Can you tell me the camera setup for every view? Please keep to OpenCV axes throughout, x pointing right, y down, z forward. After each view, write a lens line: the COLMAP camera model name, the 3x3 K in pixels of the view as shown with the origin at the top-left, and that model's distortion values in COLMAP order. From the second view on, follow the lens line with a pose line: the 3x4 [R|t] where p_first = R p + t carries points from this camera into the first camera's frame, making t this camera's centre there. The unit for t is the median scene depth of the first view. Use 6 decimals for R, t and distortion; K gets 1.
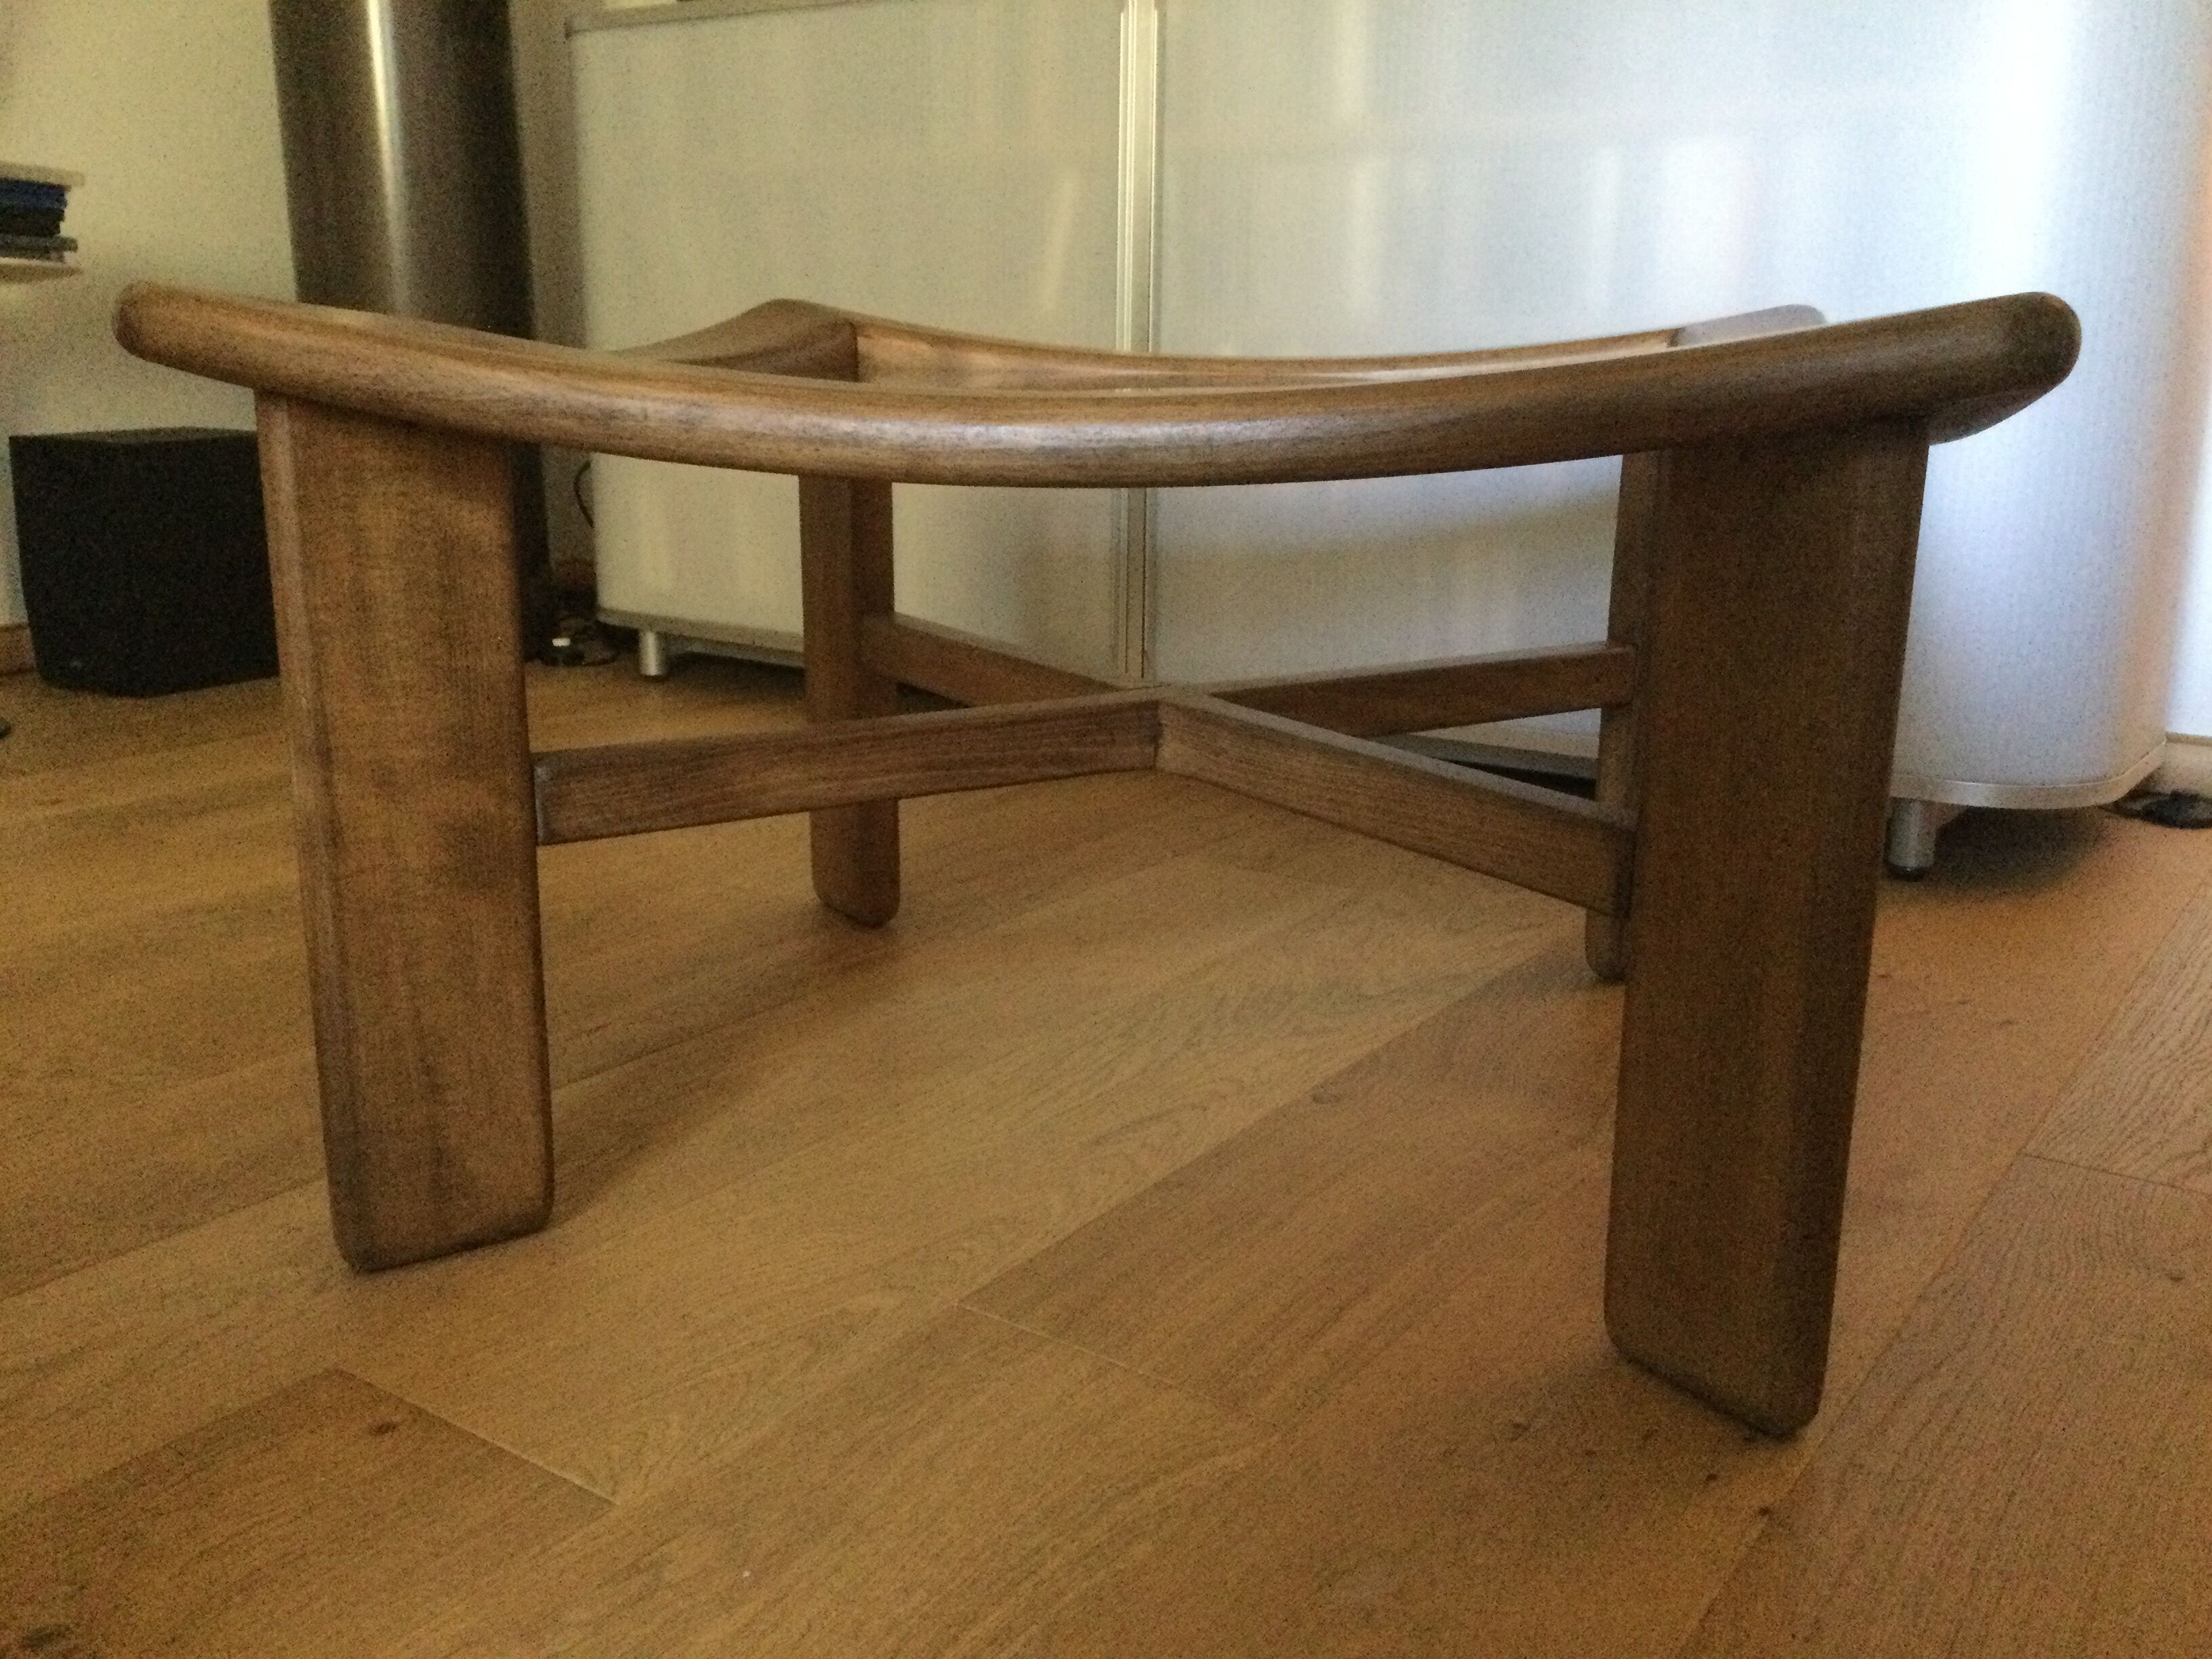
lens RADIAL K [[2012.7, 0, 1094.0], [0, 2012.7, 848.6], [0, 0, 1]] dist [0.012554, 0.000000]
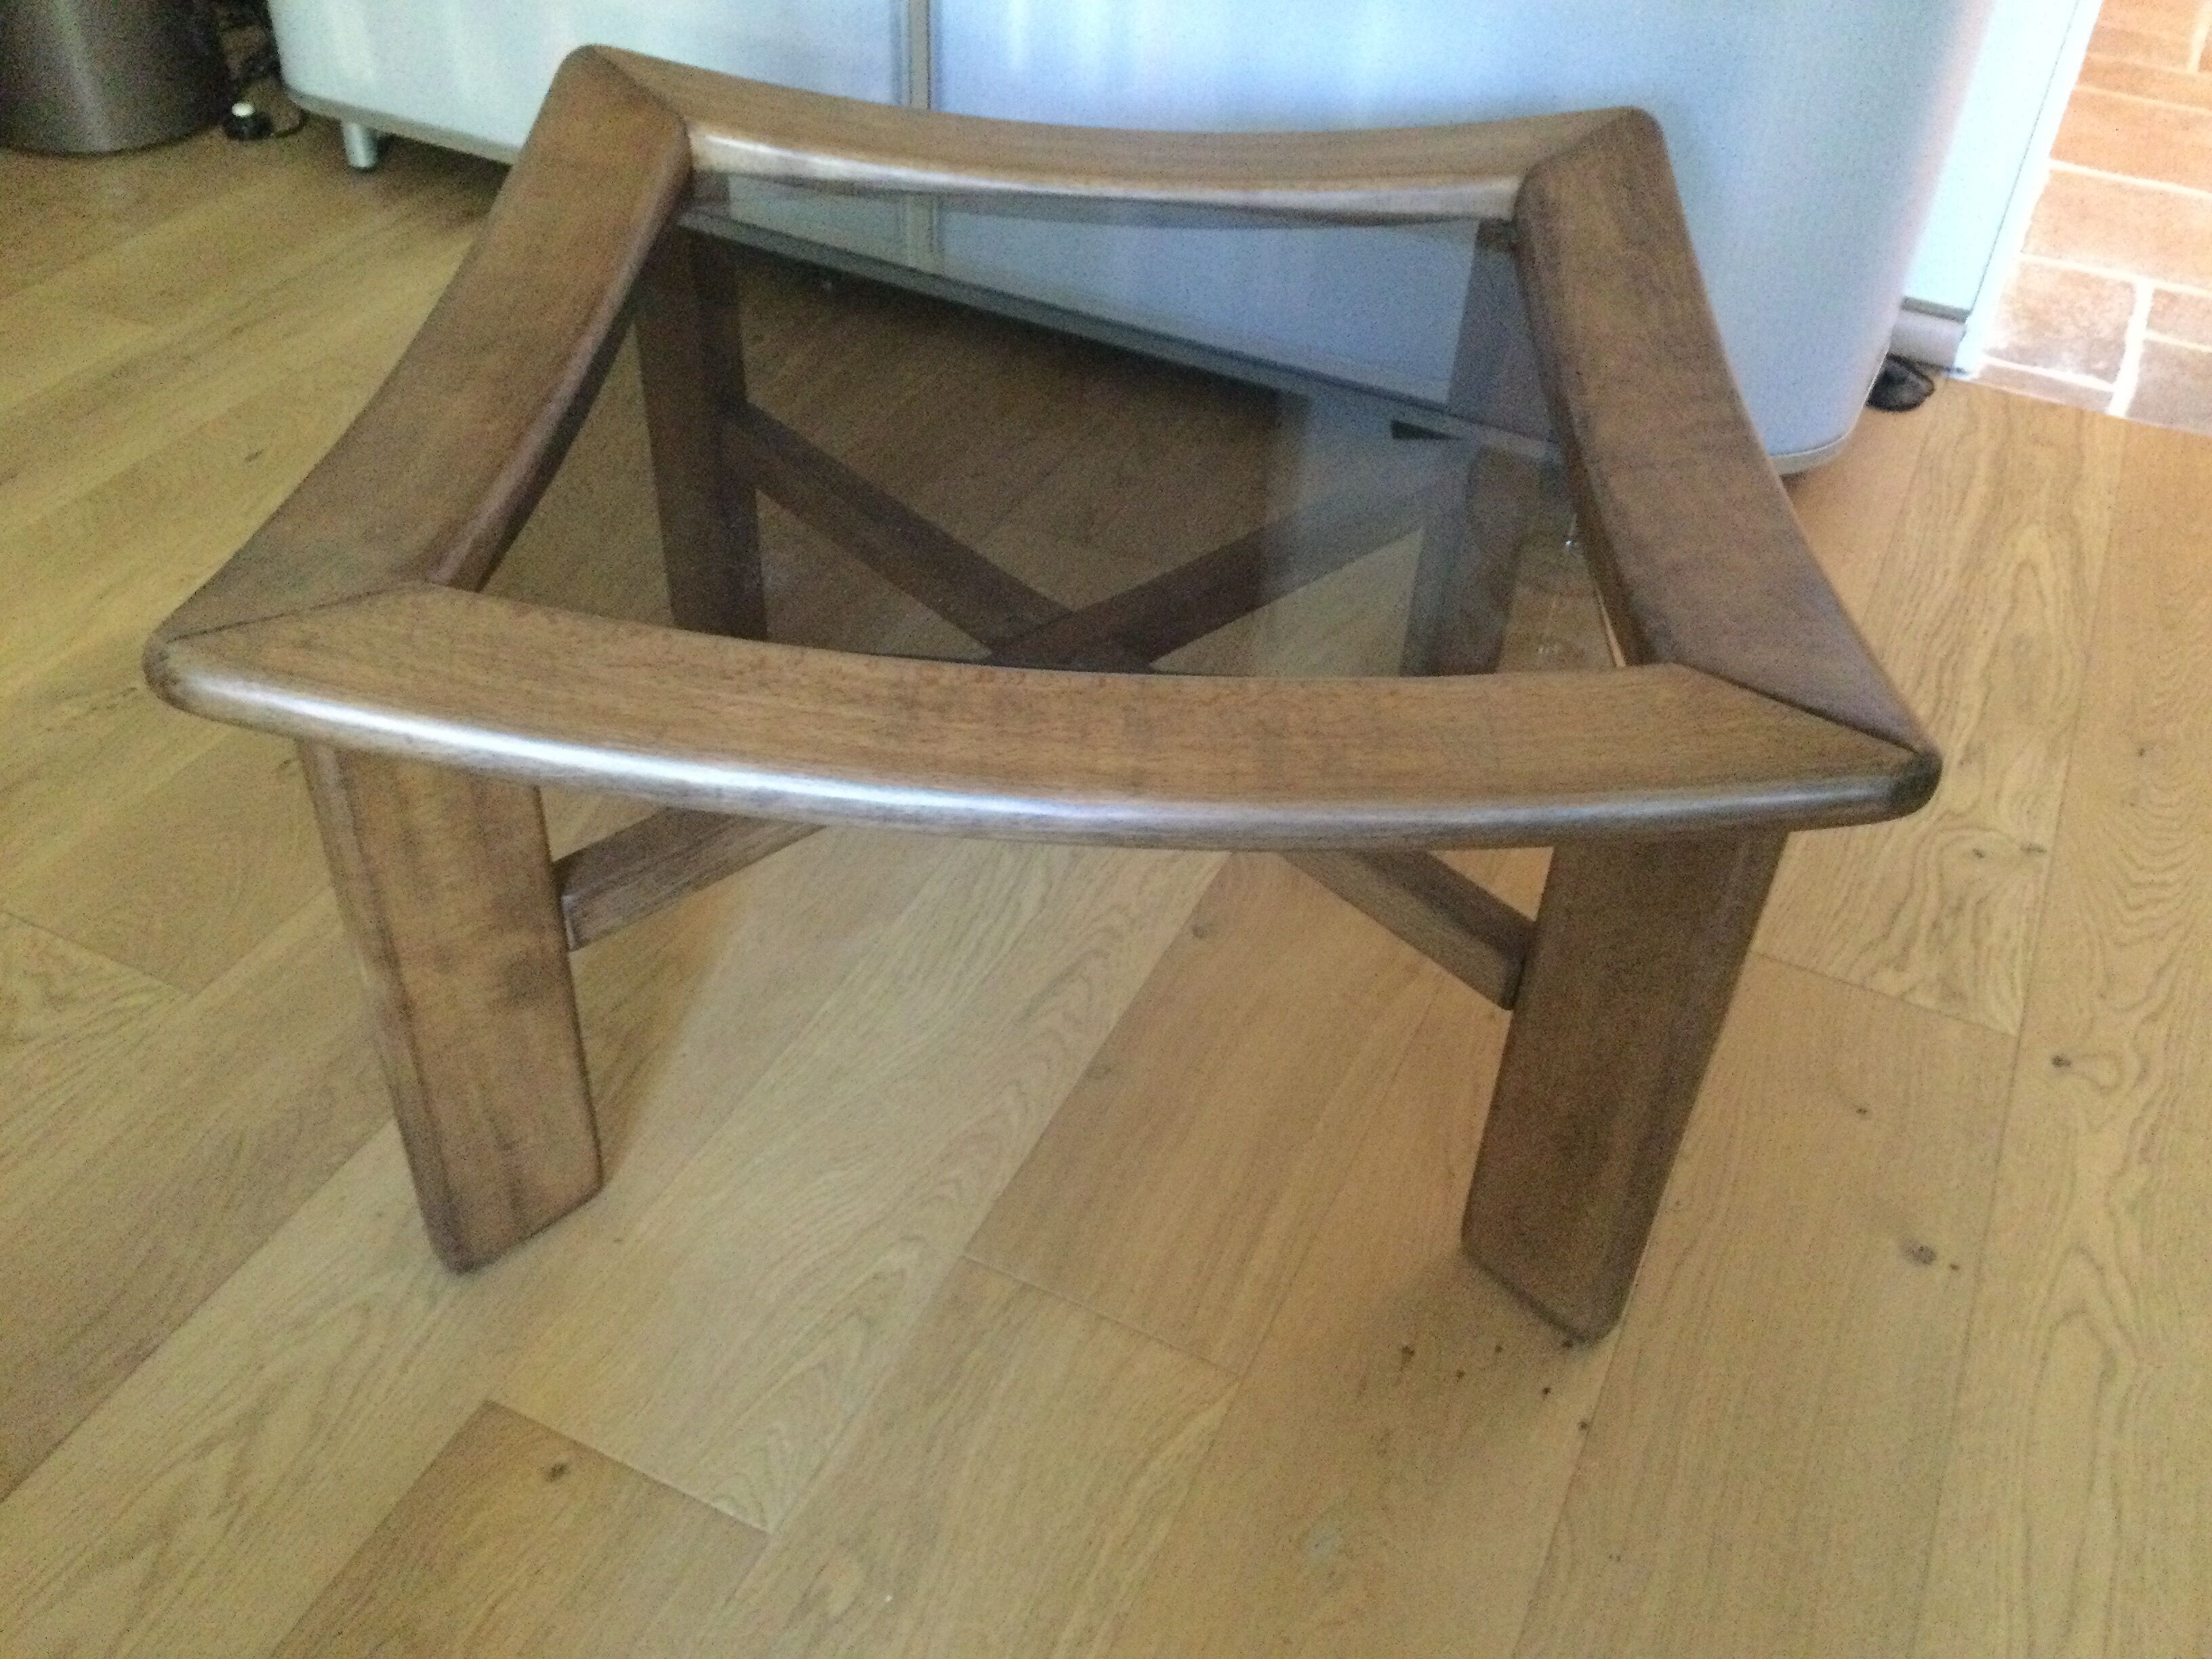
lens RADIAL K [[2012.7, 0, 1087.2], [0, 2012.7, 851.0], [0, 0, 1]] dist [0.012554, 0.000000]
pose [[0.985160, -0.086510, 0.148243, -0.148114], [0.013643, 0.900427, 0.434793, -0.517795], [-0.171096, -0.426318, 0.888245, -0.021006]]
